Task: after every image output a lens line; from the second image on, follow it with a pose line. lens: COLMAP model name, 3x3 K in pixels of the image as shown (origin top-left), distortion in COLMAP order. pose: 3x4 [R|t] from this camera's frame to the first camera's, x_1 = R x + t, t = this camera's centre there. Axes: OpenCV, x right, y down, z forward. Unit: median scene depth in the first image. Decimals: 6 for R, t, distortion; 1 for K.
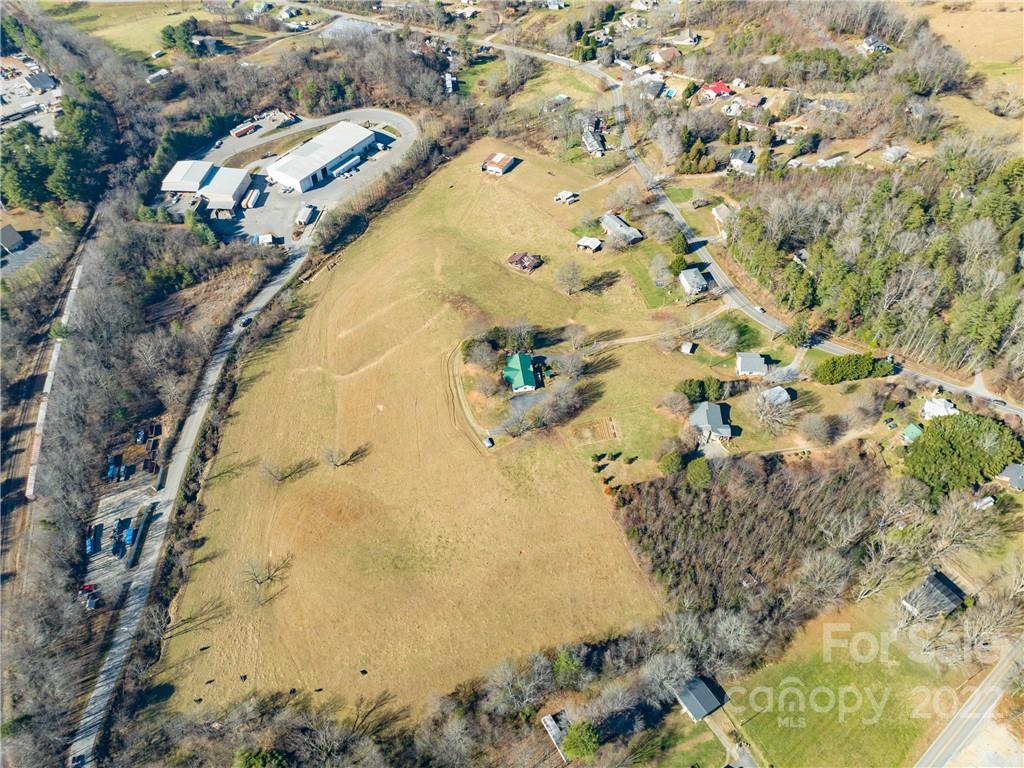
lens RADIAL K [[725.0, 0, 513.6], [0, 725.0, 377.0], [0, 0, 1]] dist [-0.060043, 0.034719]
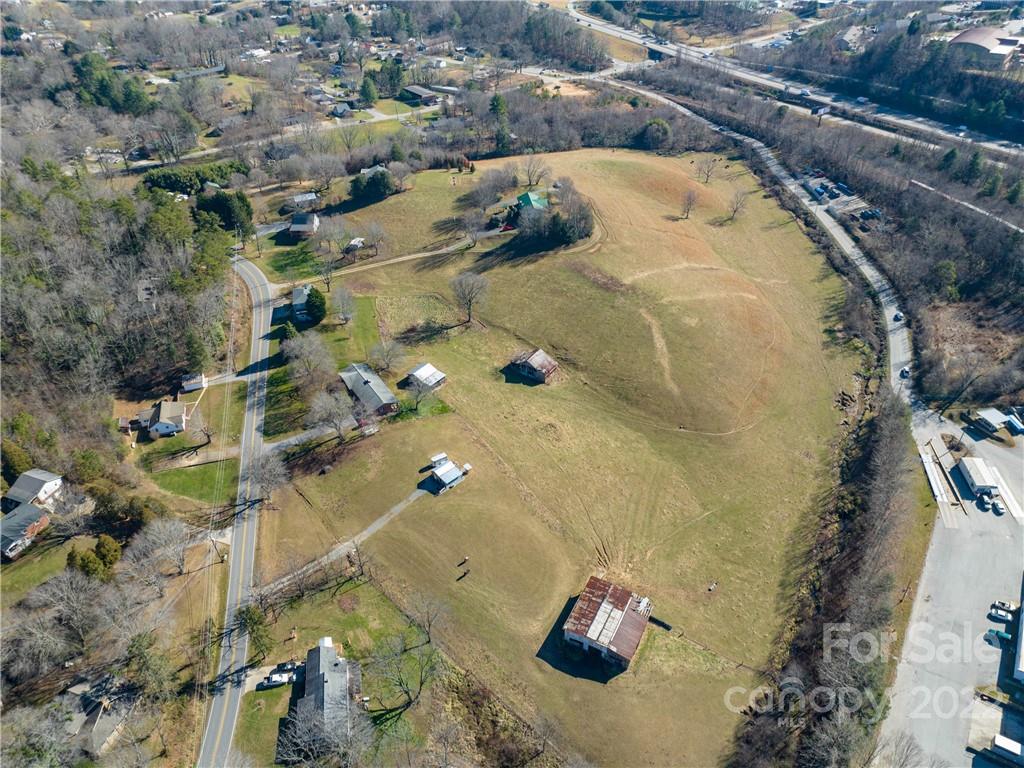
lens RADIAL K [[722.3, 0, 515.5], [0, 722.3, 384.9], [0, 0, 1]] dist [-0.038666, 0.007700]
pose [[-0.999339, 0.032655, 0.016004, 0.021564], [0.019199, 0.100020, 0.994800, -0.885020], [0.030884, 0.994449, -0.100581, 1.197356]]
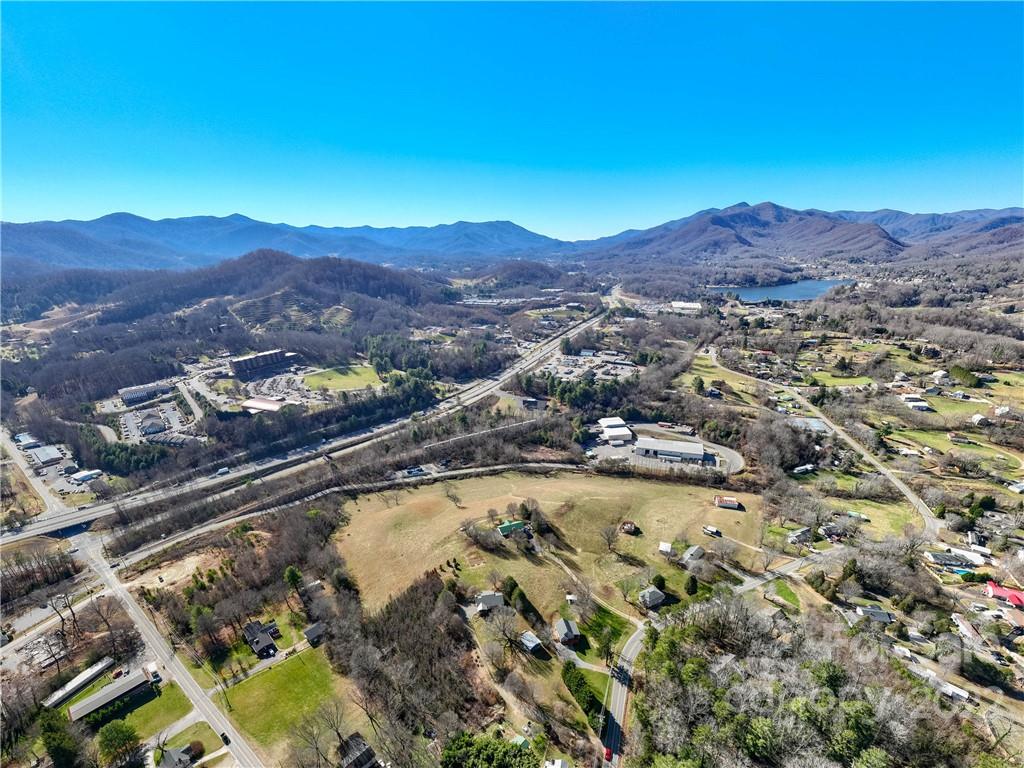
lens RADIAL K [[466.6, 0, 512.0], [0, 466.6, 384.0], [0, 0, 1]] dist [-0.002848, -0.000270]
pose [[0.239569, 0.281680, -0.929119, 0.852892], [-0.702257, 0.711087, 0.034506, -0.258066], [0.670404, 0.644214, 0.368166, 0.317092]]
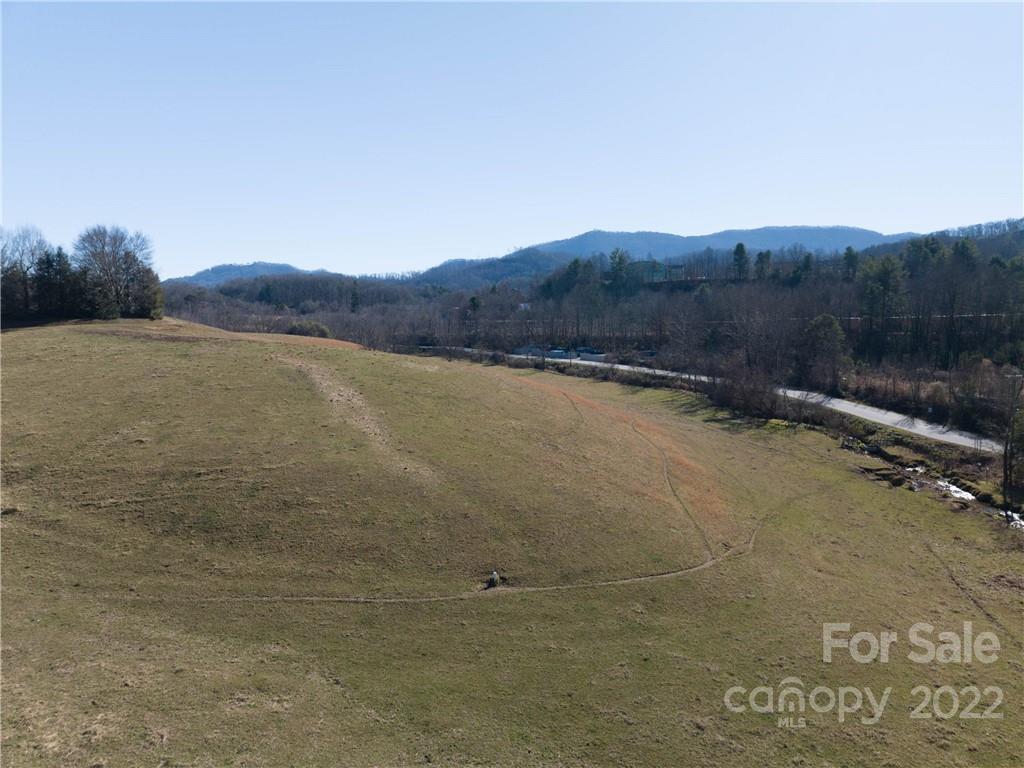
lens RADIAL K [[722.3, 0, 515.5], [0, 722.3, 384.9], [0, 0, 1]] dist [-0.038666, 0.007700]
pose [[-0.900833, 0.074562, -0.427714, -0.068674], [-0.299748, 0.605871, 0.736934, -0.341851], [0.314087, 0.792061, -0.523439, 1.215657]]
